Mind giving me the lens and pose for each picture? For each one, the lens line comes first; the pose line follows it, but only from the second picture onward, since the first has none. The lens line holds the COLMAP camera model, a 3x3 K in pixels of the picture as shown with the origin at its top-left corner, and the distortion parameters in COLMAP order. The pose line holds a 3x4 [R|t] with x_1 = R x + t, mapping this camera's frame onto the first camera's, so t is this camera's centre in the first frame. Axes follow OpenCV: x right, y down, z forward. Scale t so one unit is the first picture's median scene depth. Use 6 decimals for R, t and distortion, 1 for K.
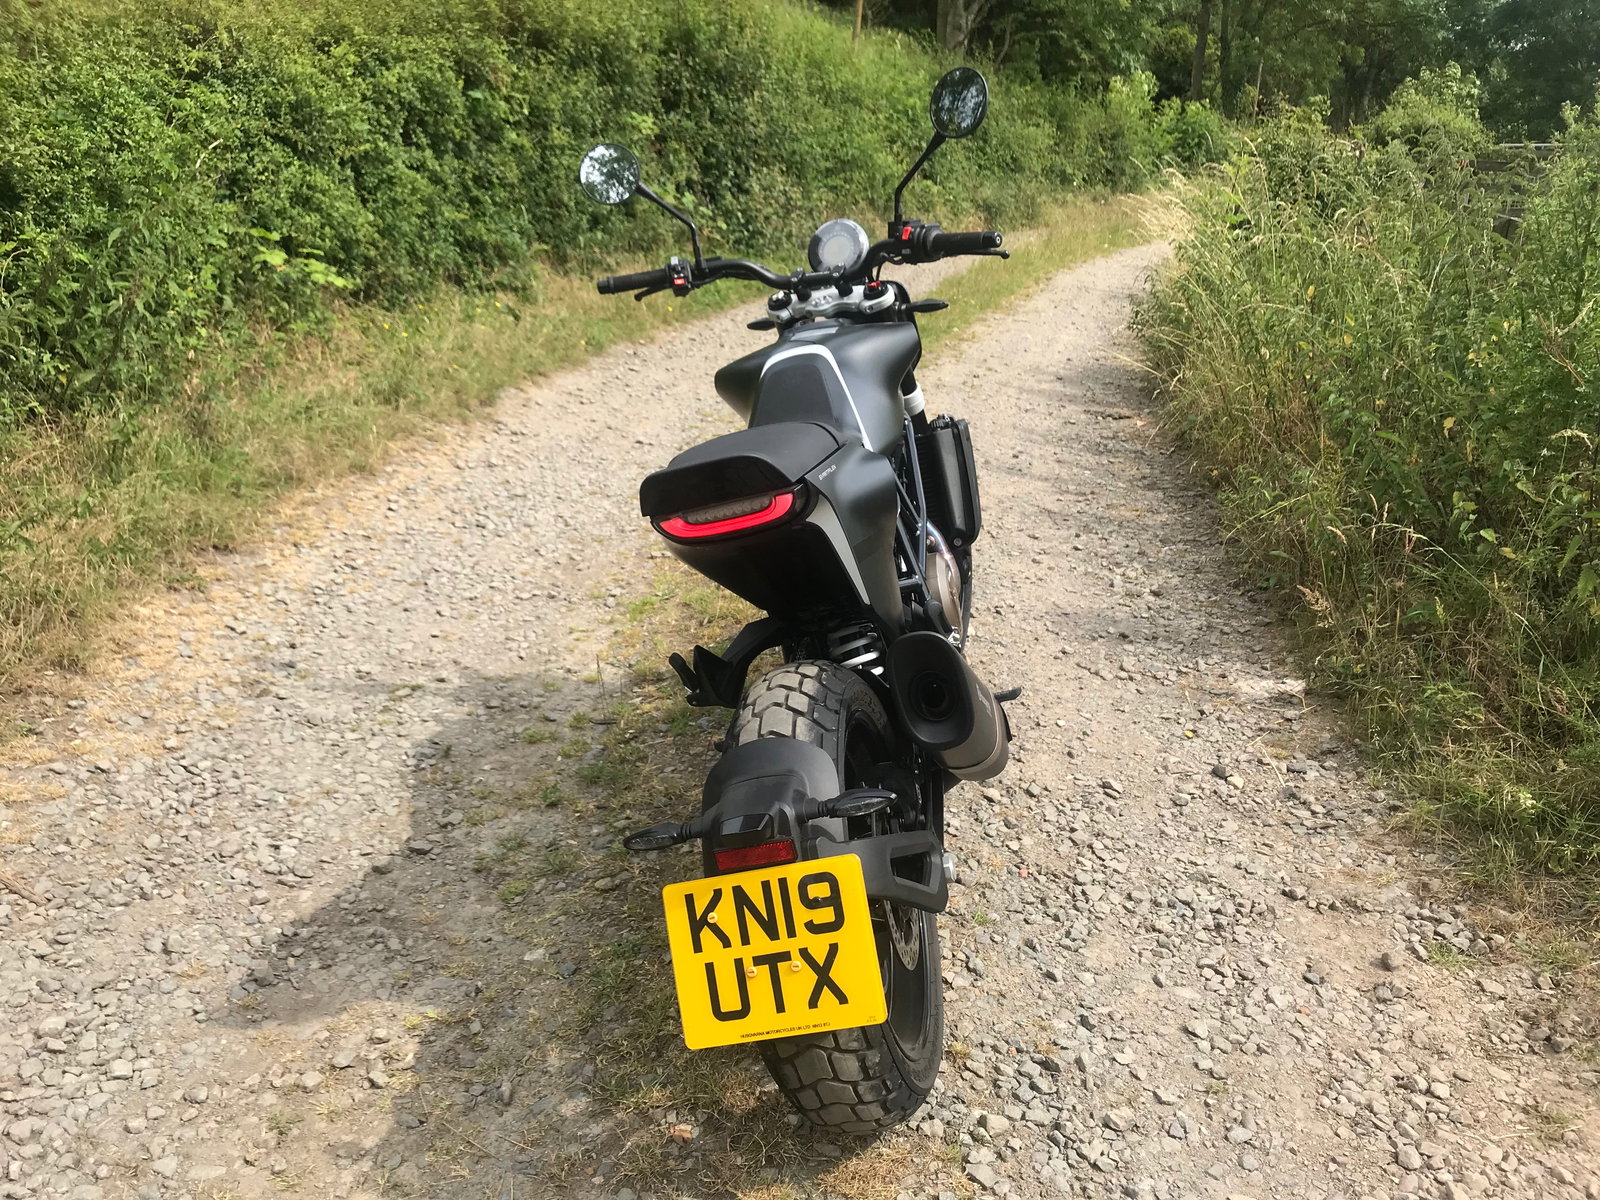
lens RADIAL K [[1321.8, 0, 805.0], [0, 1321.8, 592.7], [0, 0, 1]] dist [-0.016539, 0.012328]
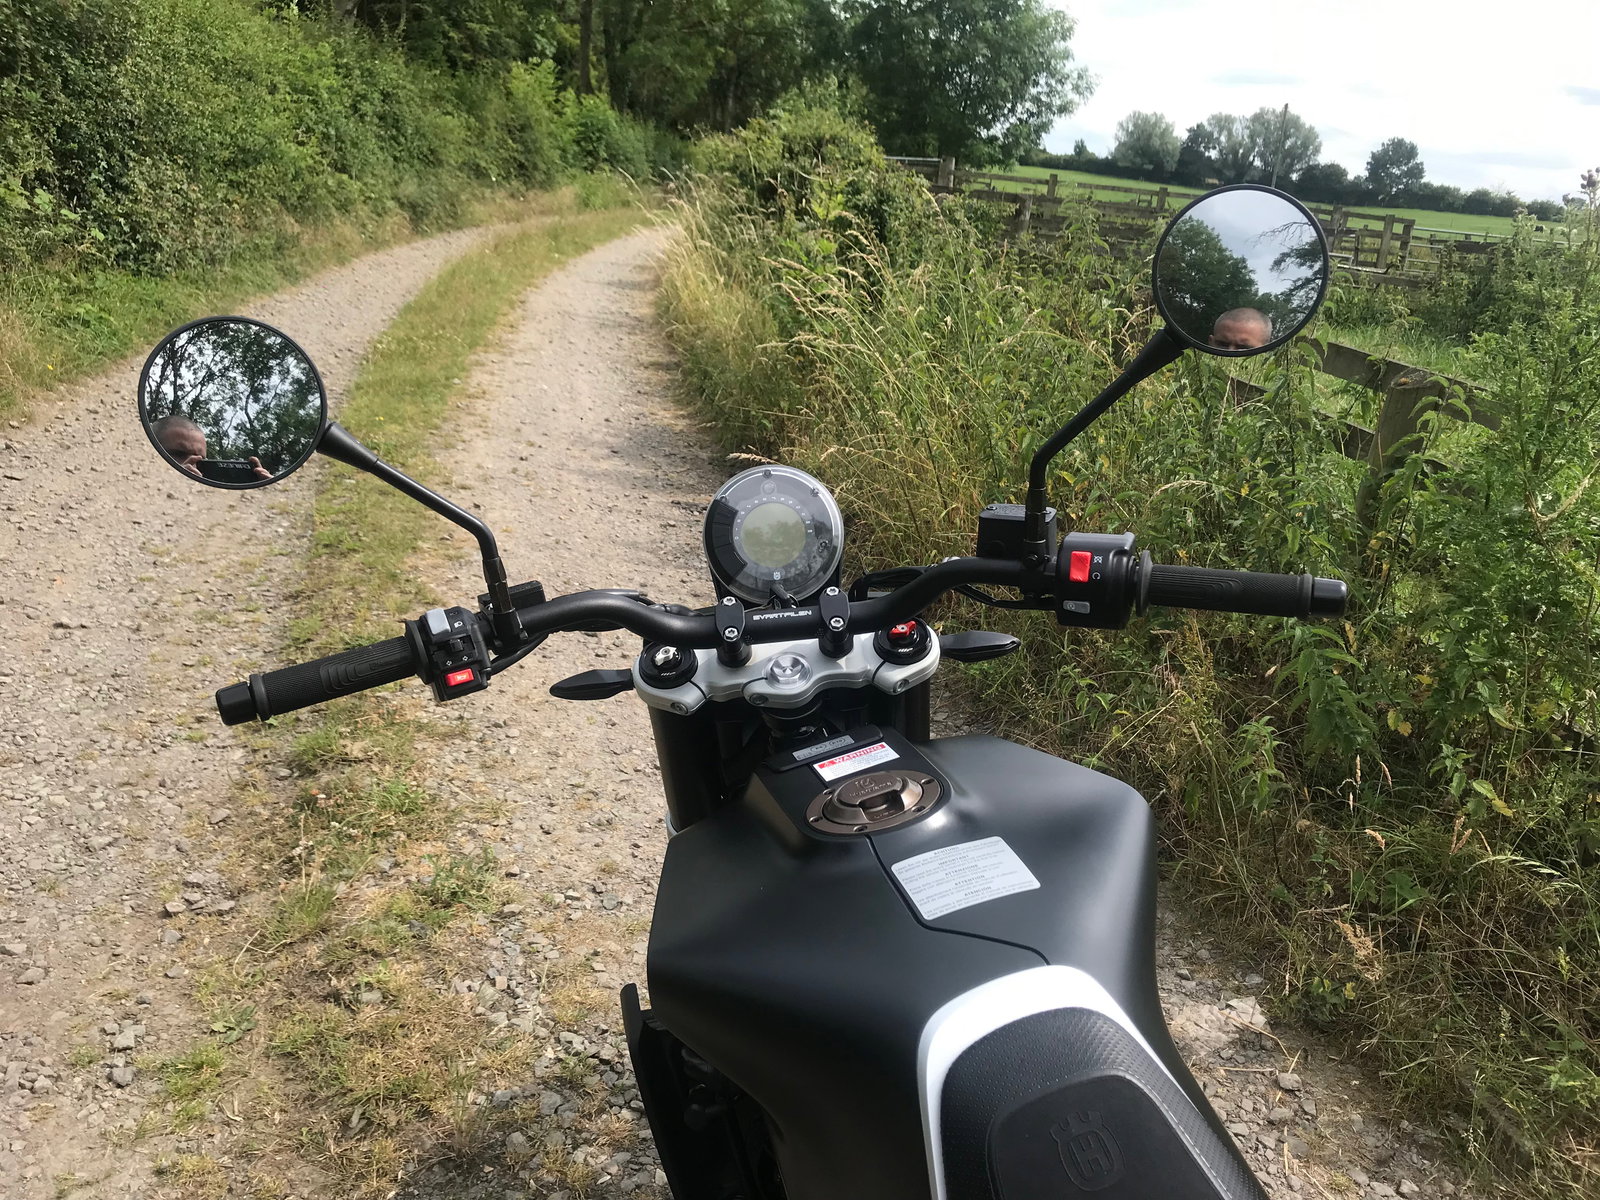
lens RADIAL K [[1299.1, 0, 799.3], [0, 1299.1, 560.4], [0, 0, 1]] dist [0.071495, -0.071762]
pose [[0.898067, -0.085781, 0.431414, -0.063564], [0.088682, 0.995969, 0.013426, -0.099202], [-0.430826, 0.026201, 0.902054, 0.226671]]
